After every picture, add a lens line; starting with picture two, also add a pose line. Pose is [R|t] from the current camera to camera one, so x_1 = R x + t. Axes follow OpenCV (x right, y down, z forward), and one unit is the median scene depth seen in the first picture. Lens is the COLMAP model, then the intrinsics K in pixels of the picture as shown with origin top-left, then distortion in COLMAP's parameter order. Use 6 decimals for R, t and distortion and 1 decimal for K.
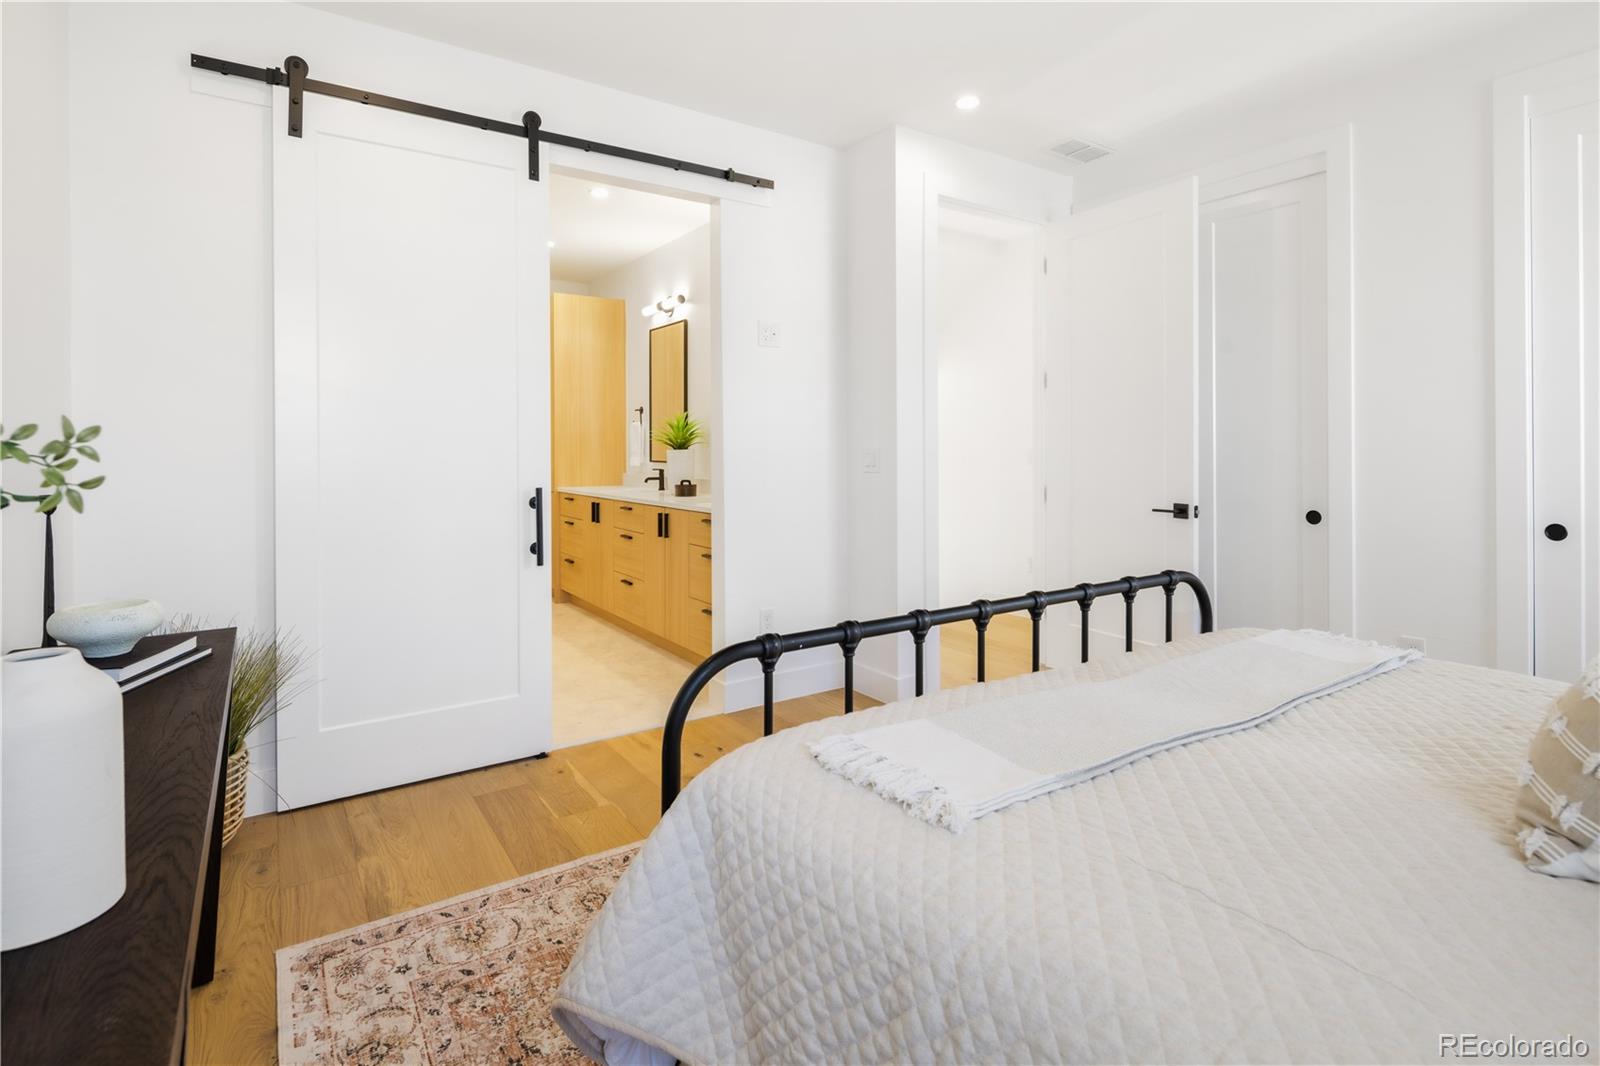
lens RADIAL K [[797.5, 0, 810.9], [0, 797.5, 451.1], [0, 0, 1]] dist [0.004572, -0.003848]
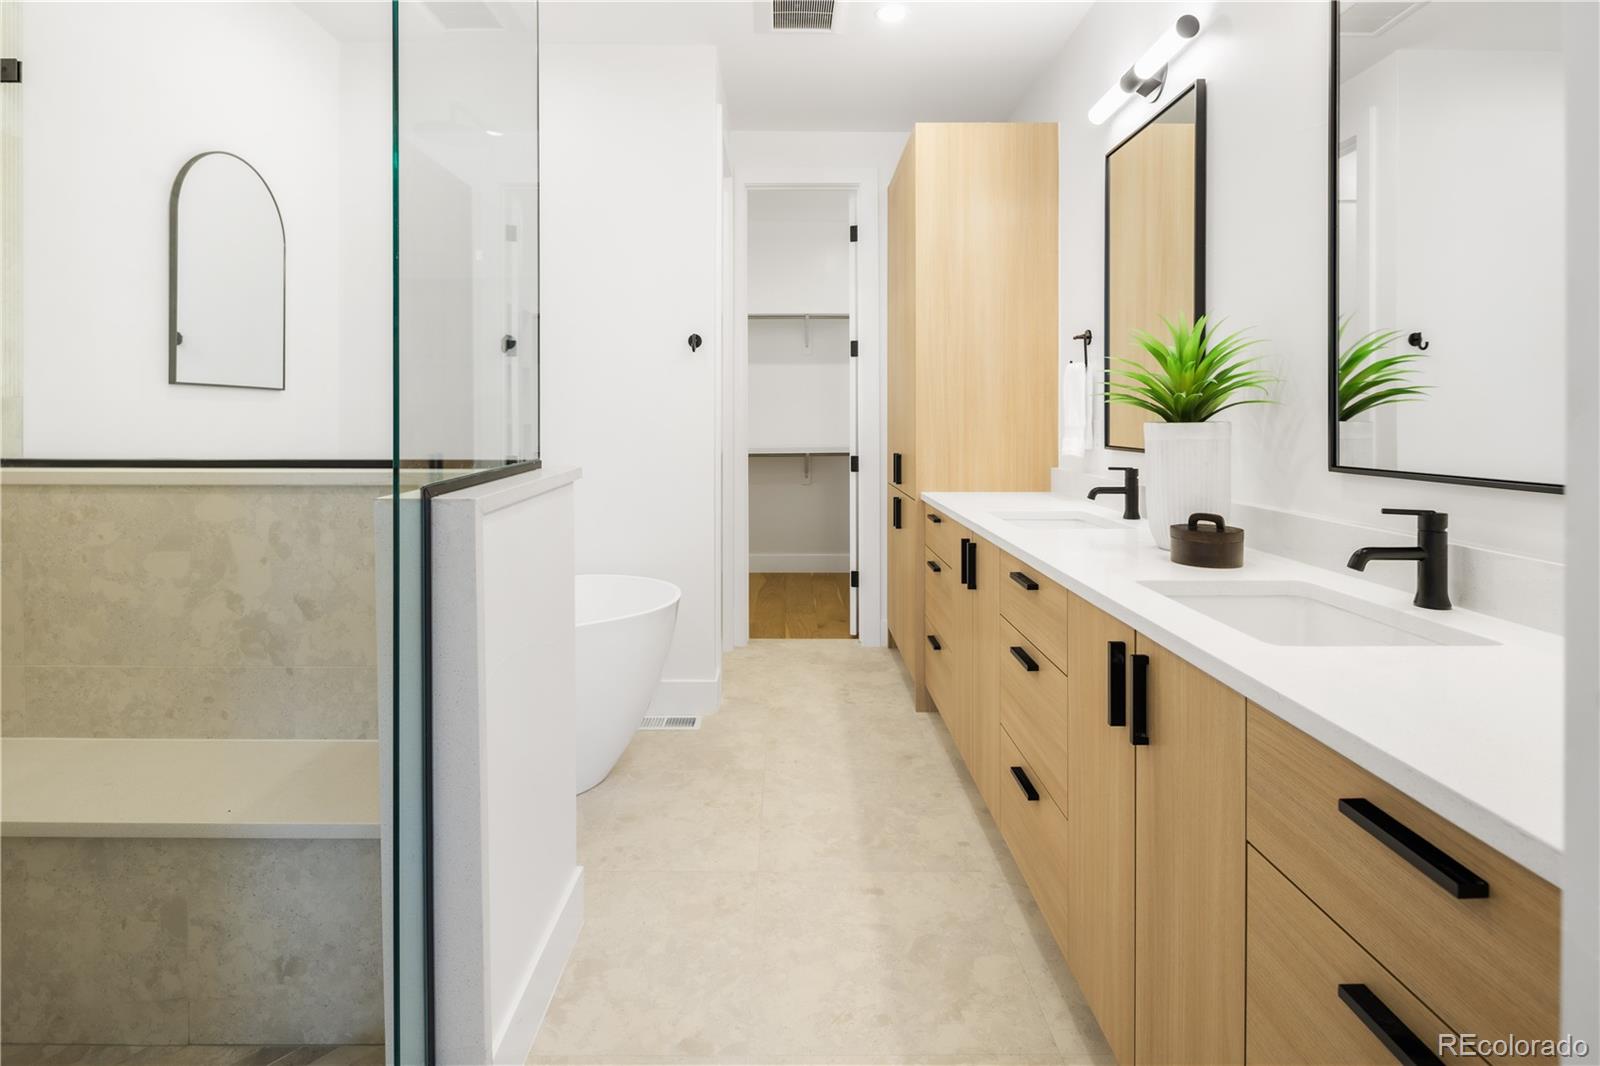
lens RADIAL K [[797.5, 0, 775.9], [0, 797.5, 421.3], [0, 0, 1]] dist [0.004572, -0.003848]
pose [[0.816924, 0.003489, -0.576734, -0.102389], [-0.003159, 0.999994, 0.001575, -0.002046], [0.576736, 0.000535, 0.816930, 0.573373]]
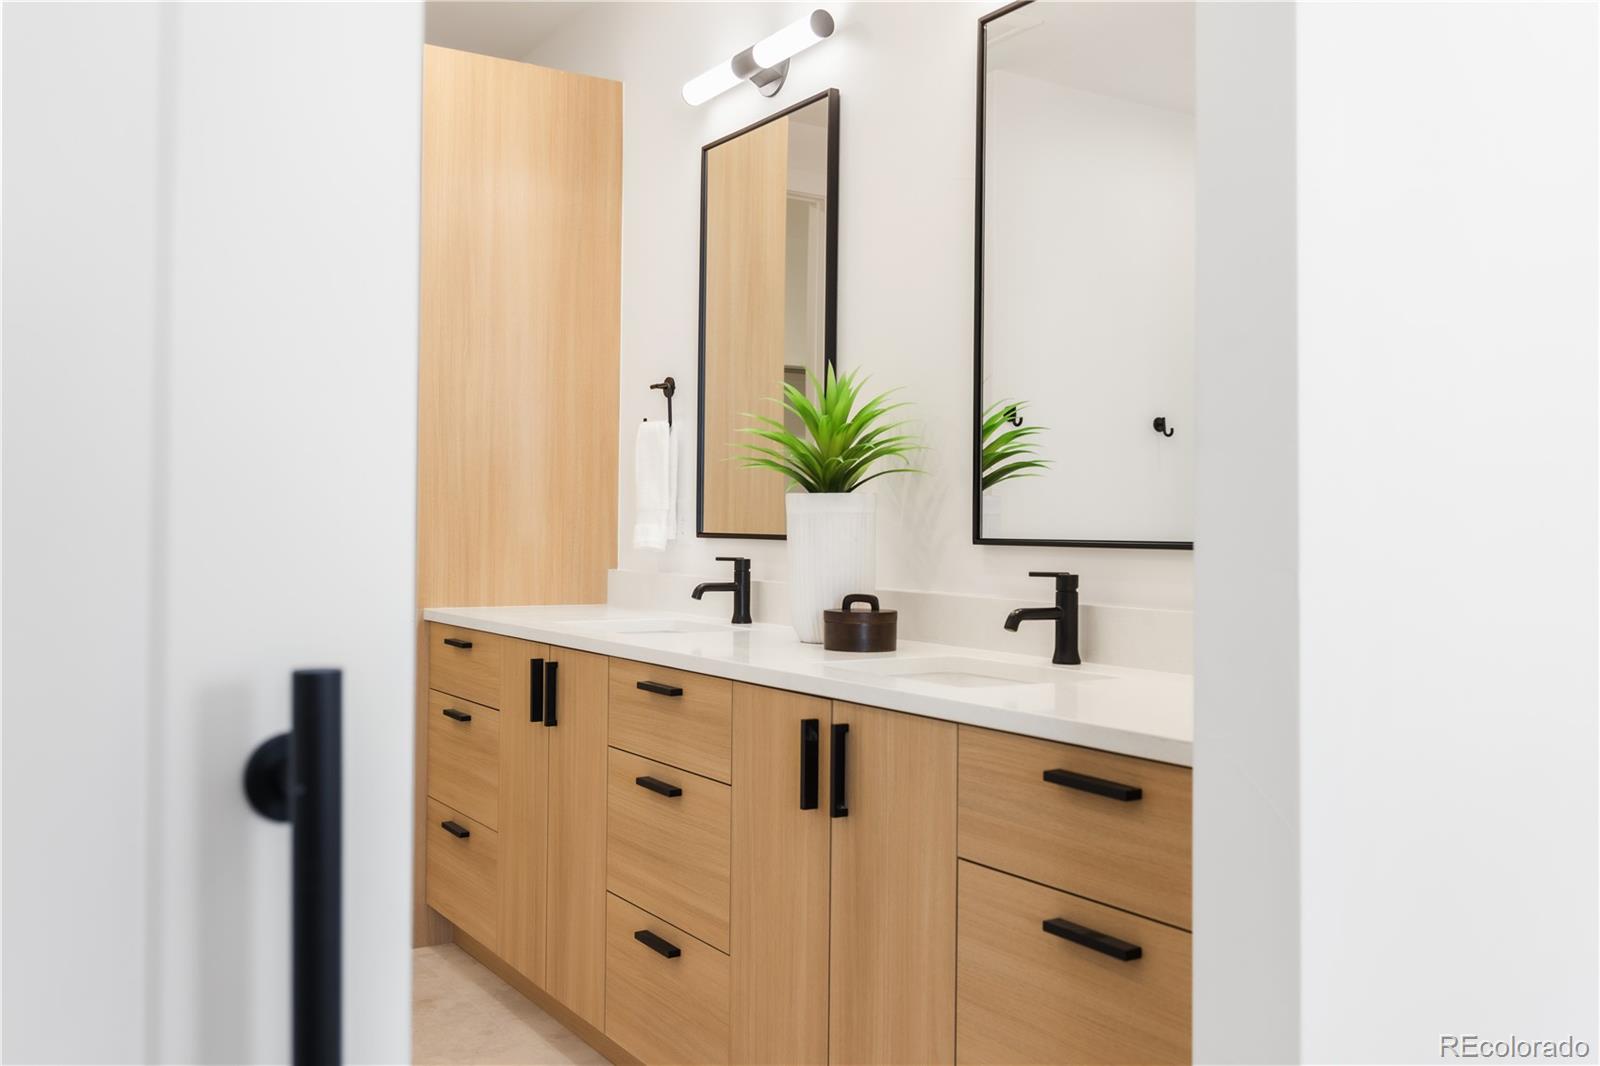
lens RADIAL K [[1445.4, 0, 813.5], [0, 1445.4, 499.6], [0, 0, 1]] dist [-0.020511, 0.002173]
pose [[0.999106, 0.011995, -0.040529, -0.139957], [-0.012980, 0.999624, -0.024136, 0.013053], [0.040225, 0.024641, 0.998887, 0.428589]]
